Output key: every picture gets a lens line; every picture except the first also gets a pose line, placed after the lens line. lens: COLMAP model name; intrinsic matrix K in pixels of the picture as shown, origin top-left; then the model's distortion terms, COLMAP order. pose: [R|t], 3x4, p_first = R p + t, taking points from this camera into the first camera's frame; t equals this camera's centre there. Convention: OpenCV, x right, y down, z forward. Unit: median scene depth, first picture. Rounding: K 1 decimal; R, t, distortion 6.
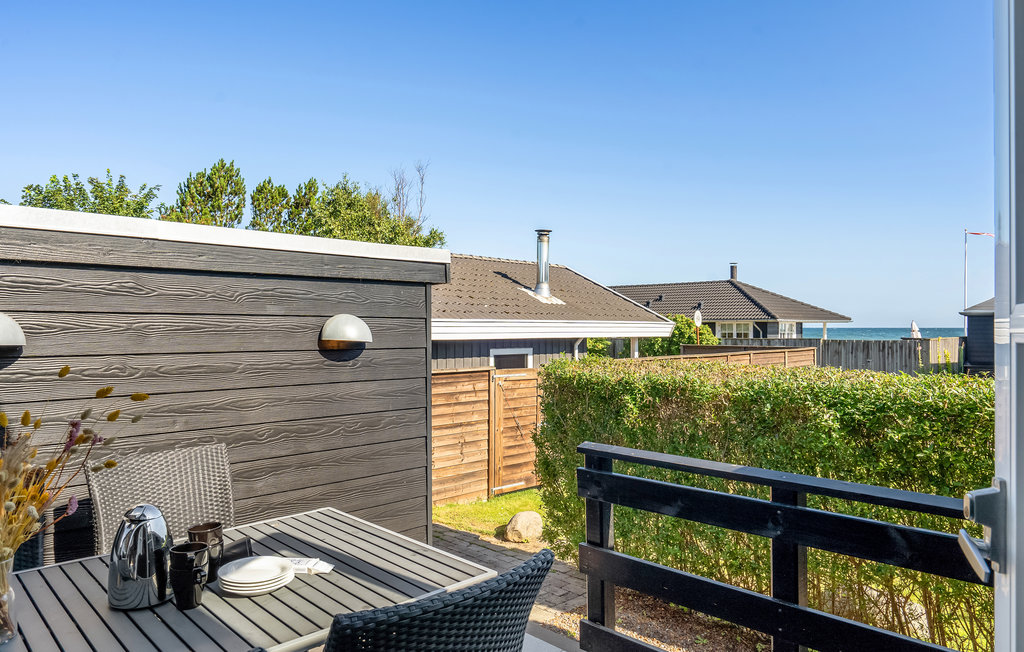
lens RADIAL K [[711.7, 0, 512.0], [0, 711.7, 326.0], [0, 0, 1]] dist [0.000916, -0.000372]
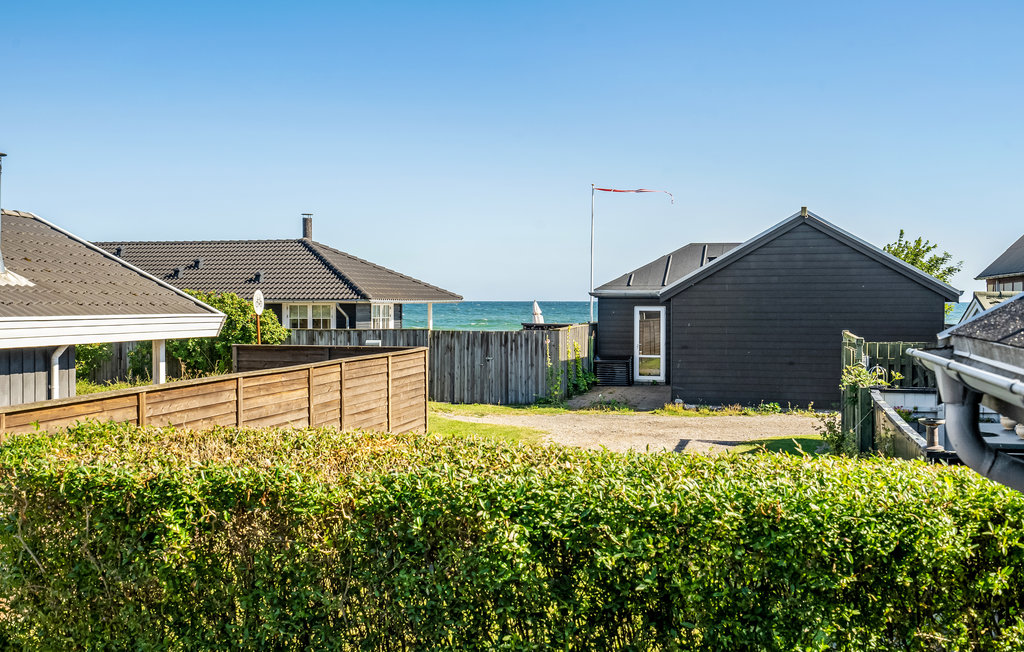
lens RADIAL K [[1022.0, 0, 512.0], [0, 1022.0, 326.0], [0, 0, 1]] dist [0.011891, 0.007953]
pose [[0.870302, -0.009523, 0.492427, 0.003635], [-0.010916, 0.999195, 0.038615, -0.038292], [-0.492398, -0.038983, 0.869497, 0.101405]]
